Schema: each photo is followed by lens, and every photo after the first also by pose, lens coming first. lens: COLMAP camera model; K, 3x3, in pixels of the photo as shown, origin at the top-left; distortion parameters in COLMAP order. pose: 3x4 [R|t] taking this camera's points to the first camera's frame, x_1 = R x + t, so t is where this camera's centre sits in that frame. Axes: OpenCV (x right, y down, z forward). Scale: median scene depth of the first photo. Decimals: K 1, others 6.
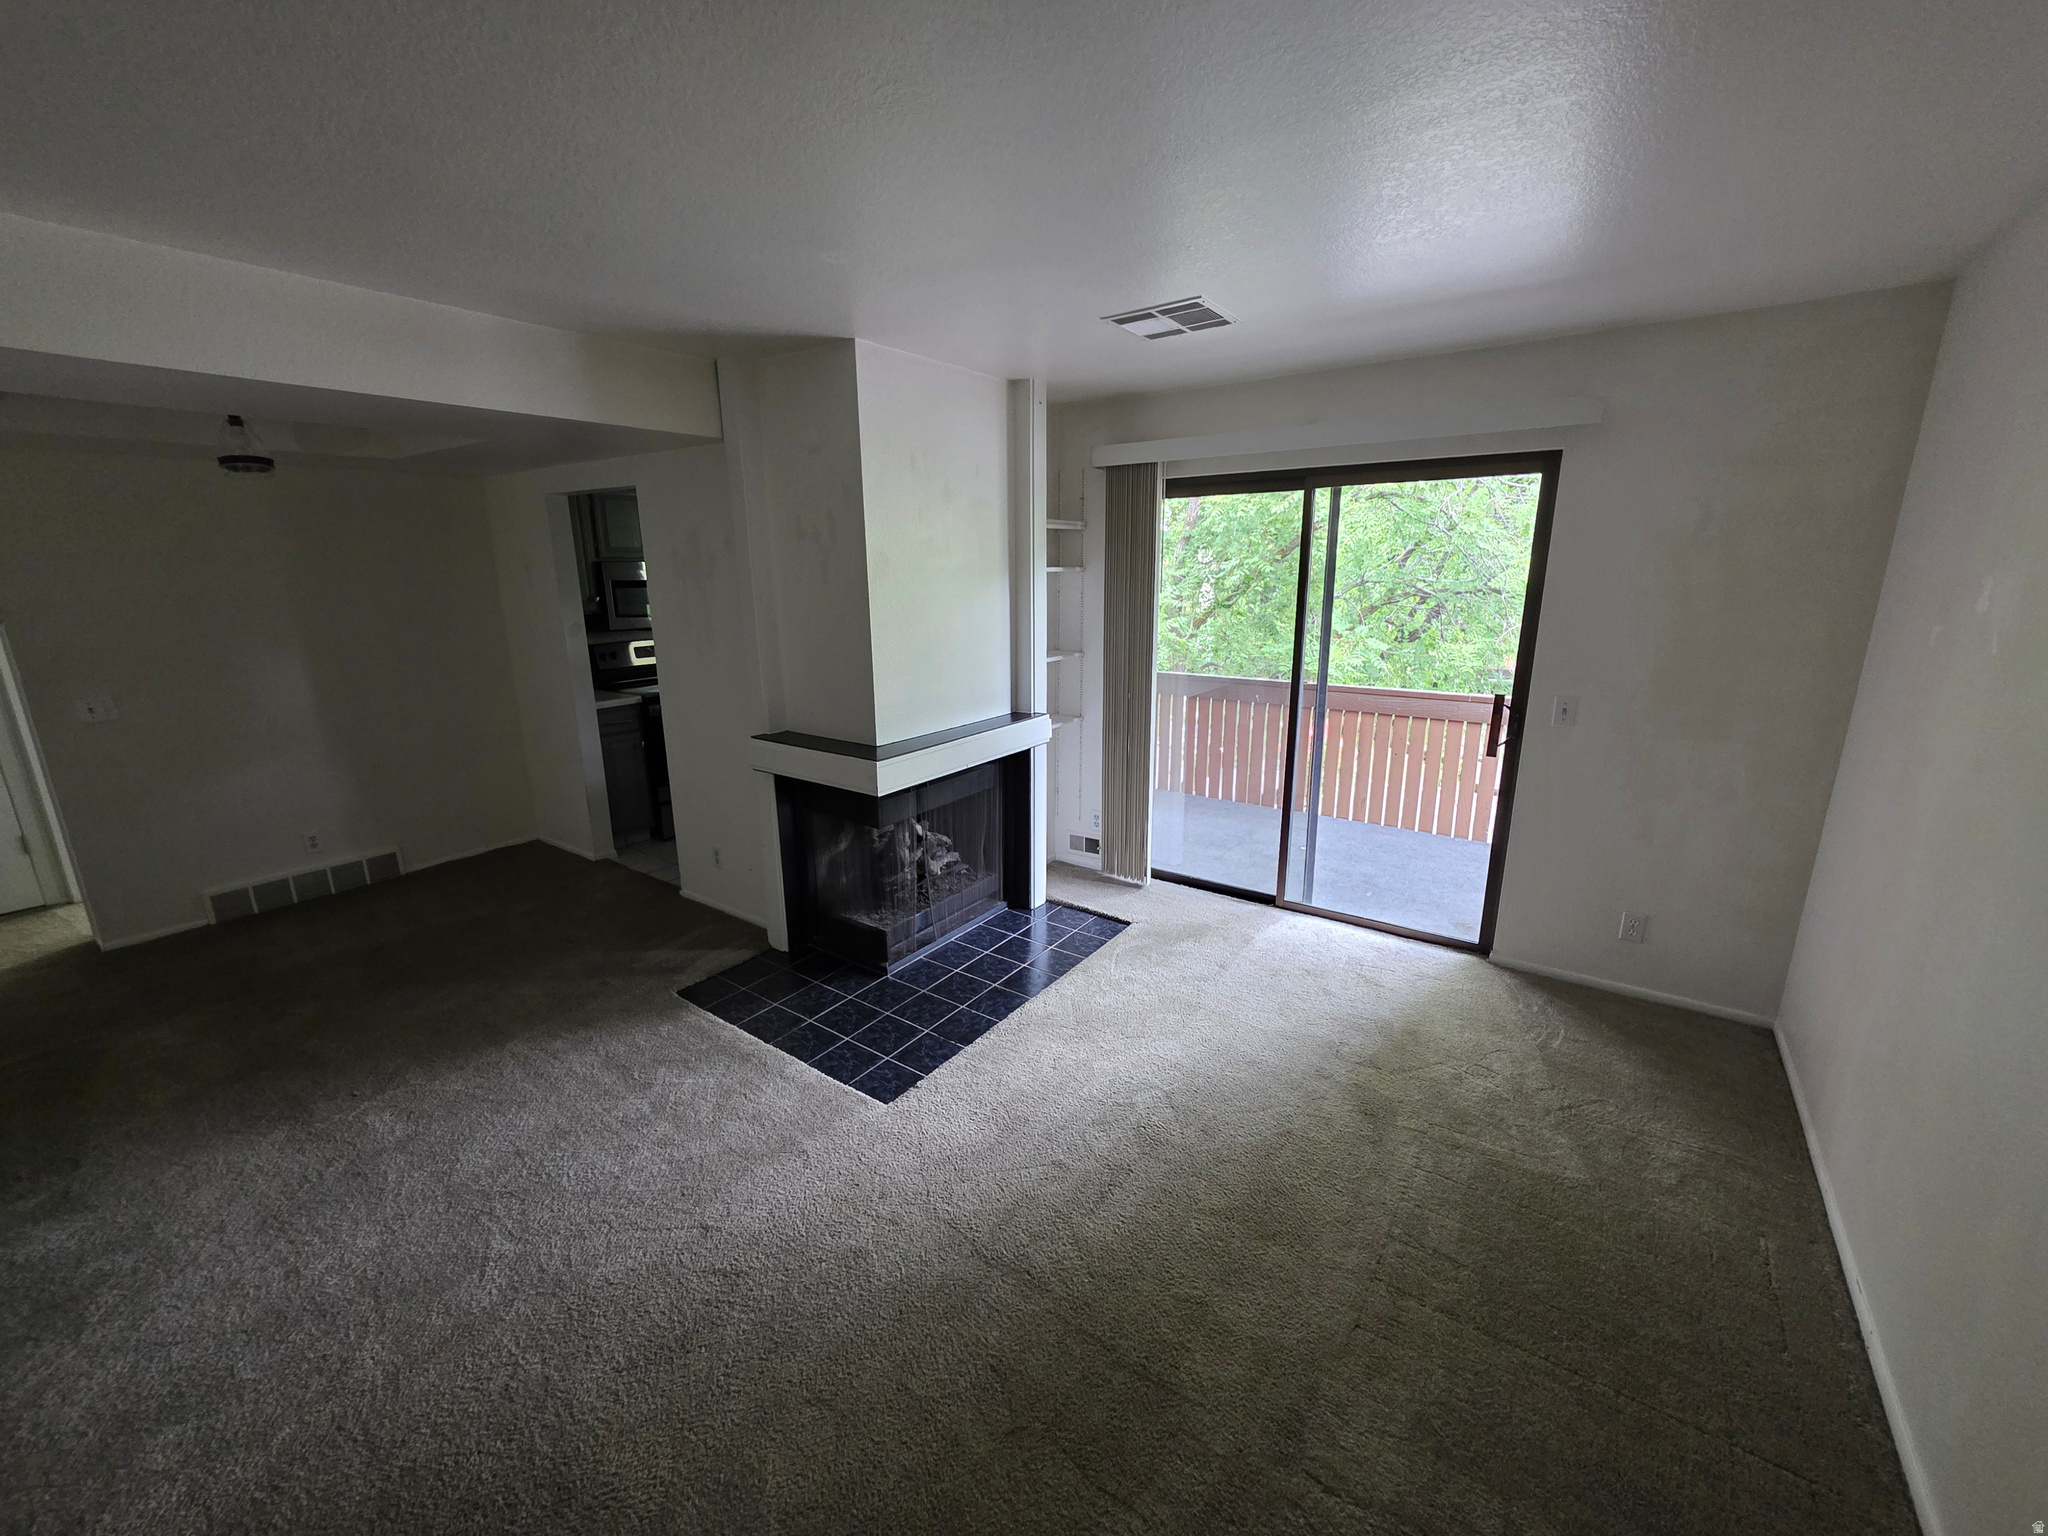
lens RADIAL K [[815.4, 0, 1023.1], [0, 815.4, 768.7], [0, 0, 1]] dist [-0.001128, 0.001008]
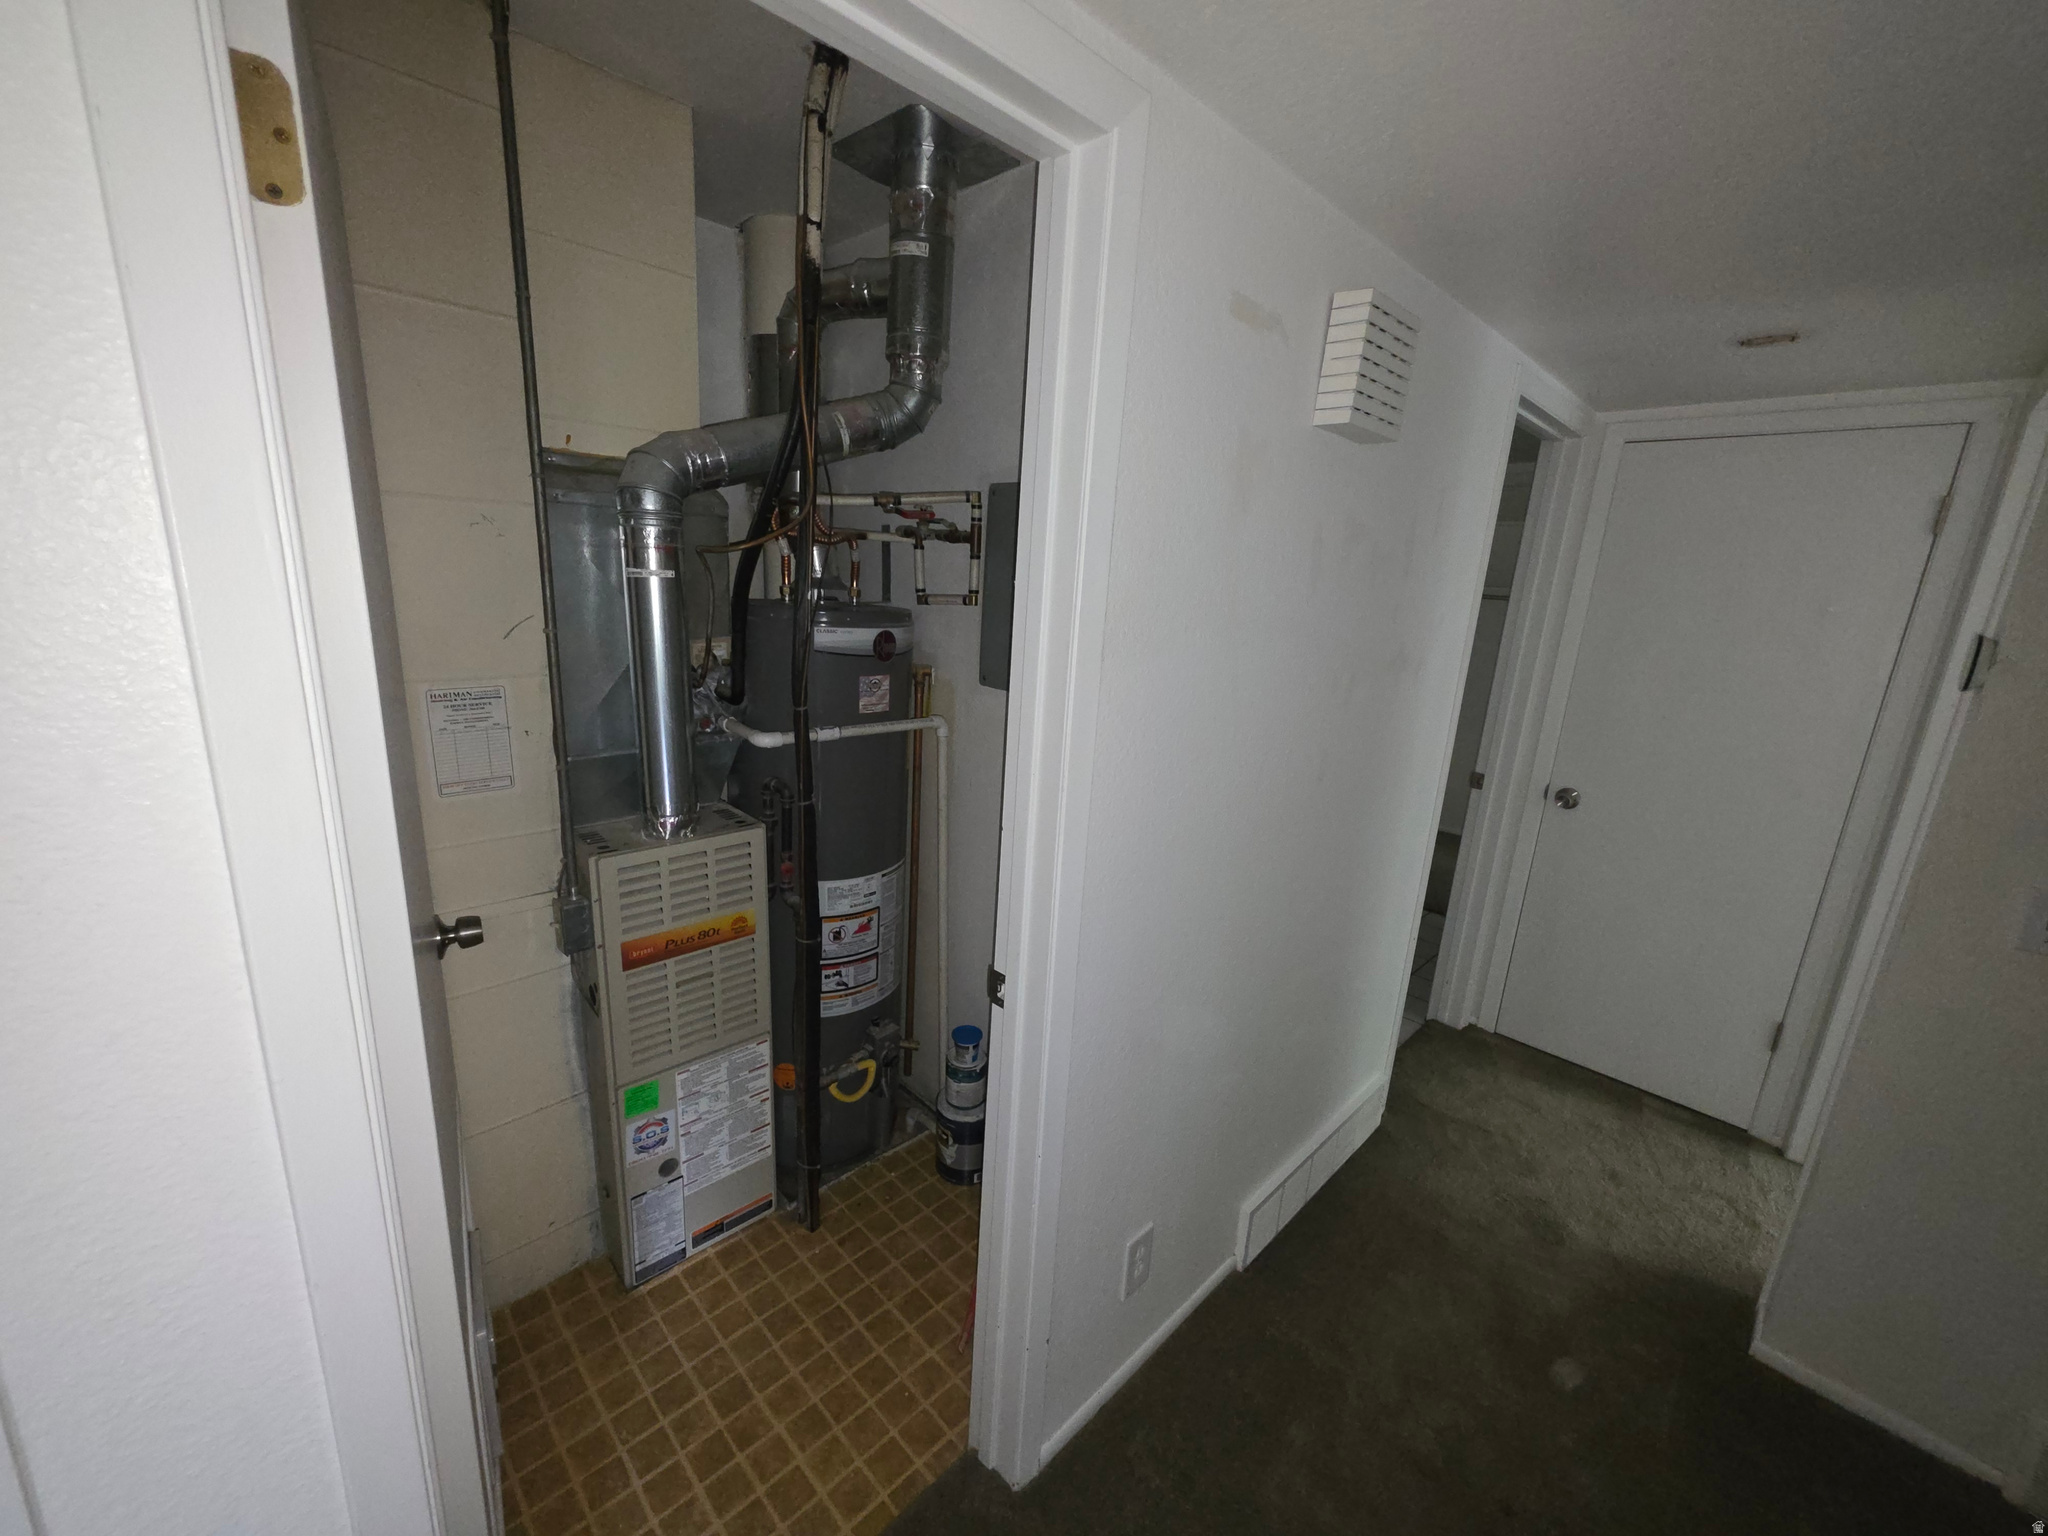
lens RADIAL K [[815.4, 0, 1010.4], [0, 815.4, 770.3], [0, 0, 1]] dist [-0.001128, 0.001008]
pose [[-0.175661, 0.236047, -0.955733, -0.700933], [-0.291498, 0.914821, 0.279519, -0.103866], [0.940304, 0.327695, -0.091891, 0.539349]]
